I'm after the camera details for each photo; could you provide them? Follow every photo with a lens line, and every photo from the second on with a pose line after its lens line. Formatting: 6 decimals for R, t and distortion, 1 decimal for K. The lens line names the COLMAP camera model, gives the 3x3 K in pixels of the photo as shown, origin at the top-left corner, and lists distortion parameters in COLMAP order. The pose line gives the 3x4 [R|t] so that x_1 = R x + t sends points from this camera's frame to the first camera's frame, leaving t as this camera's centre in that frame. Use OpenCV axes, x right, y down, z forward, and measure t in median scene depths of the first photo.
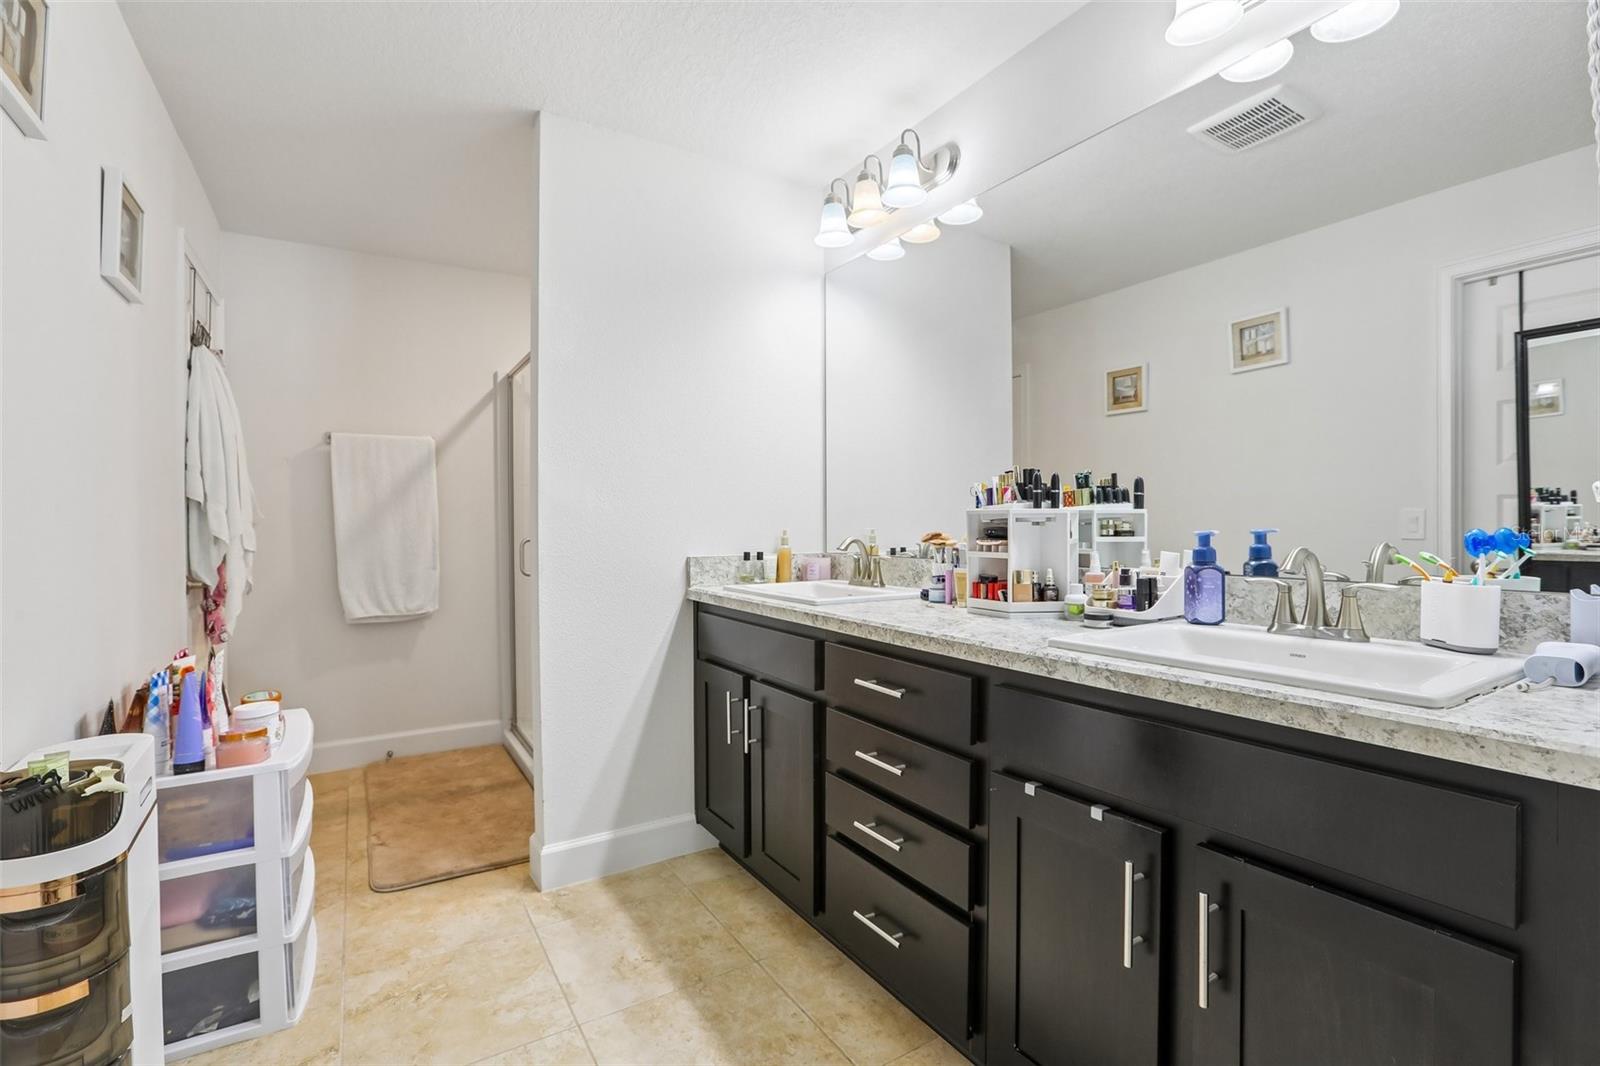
lens RADIAL K [[731.7, 0, 796.8], [0, 731.7, 524.8], [0, 0, 1]] dist [-0.037073, 0.019590]
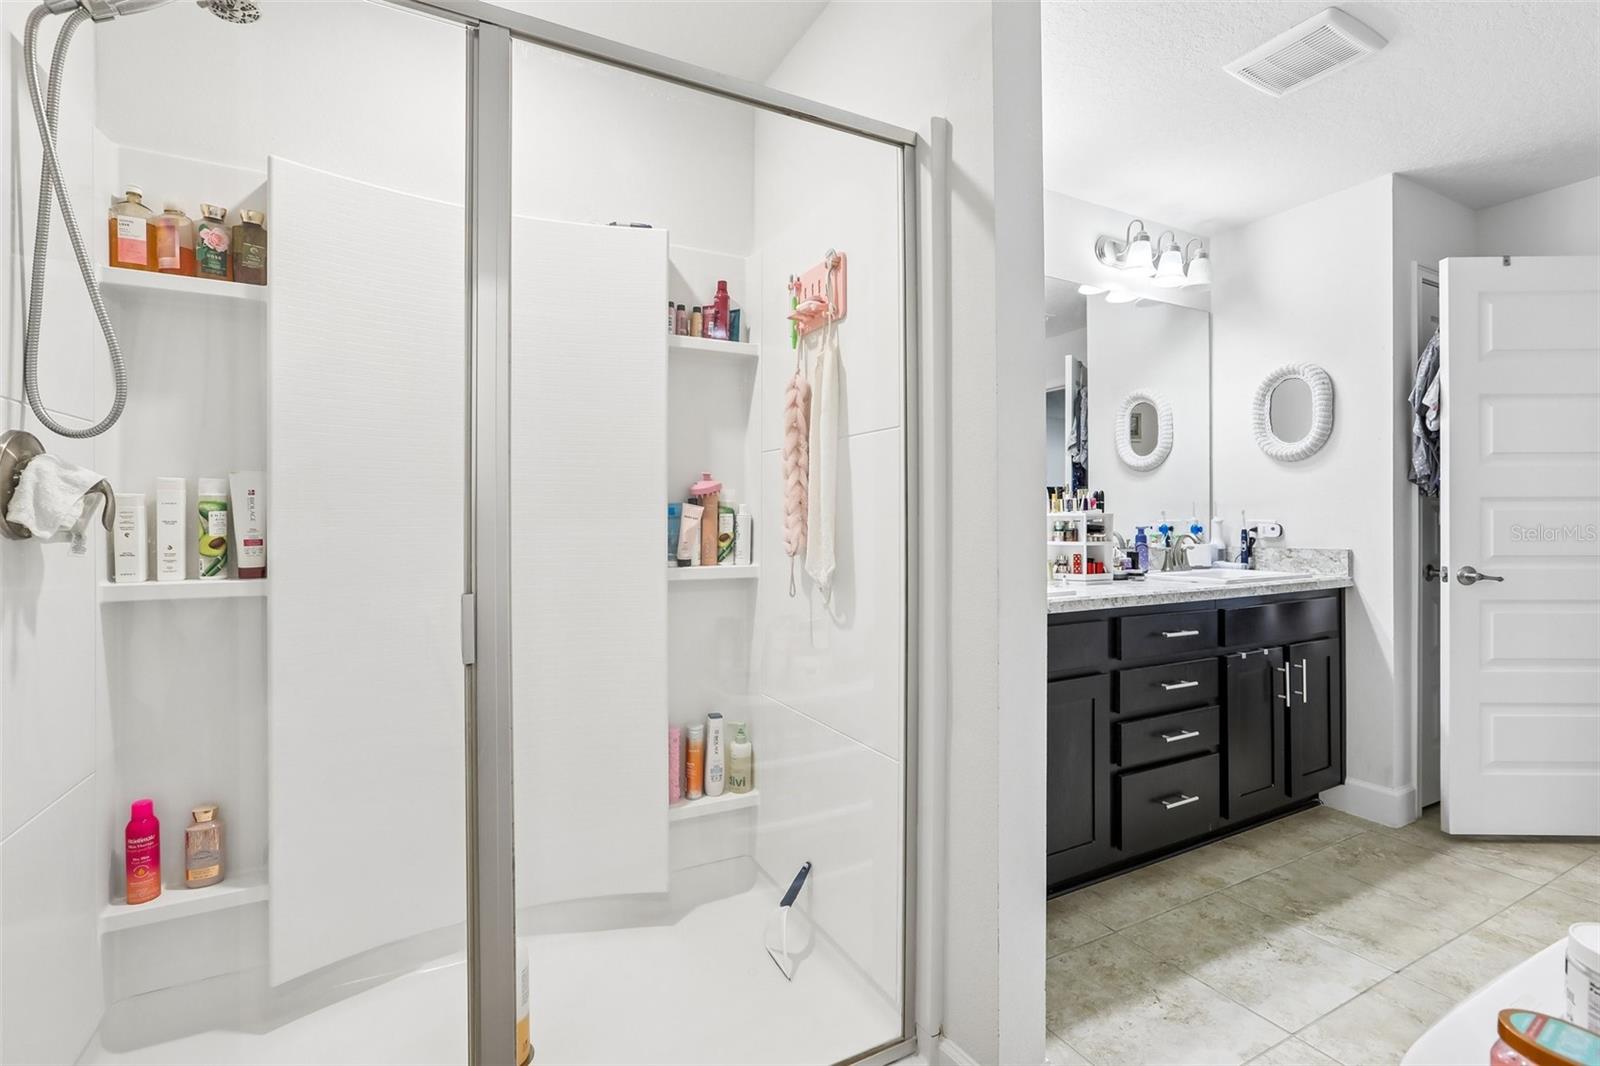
lens RADIAL K [[731.7, 0, 796.8], [0, 731.7, 524.8], [0, 0, 1]] dist [-0.037073, 0.019590]
pose [[0.061537, 0.008623, 0.998068, -1.250384], [0.009901, 0.999908, -0.009249, 0.010826], [-0.998056, 0.010451, 0.061446, 1.521346]]
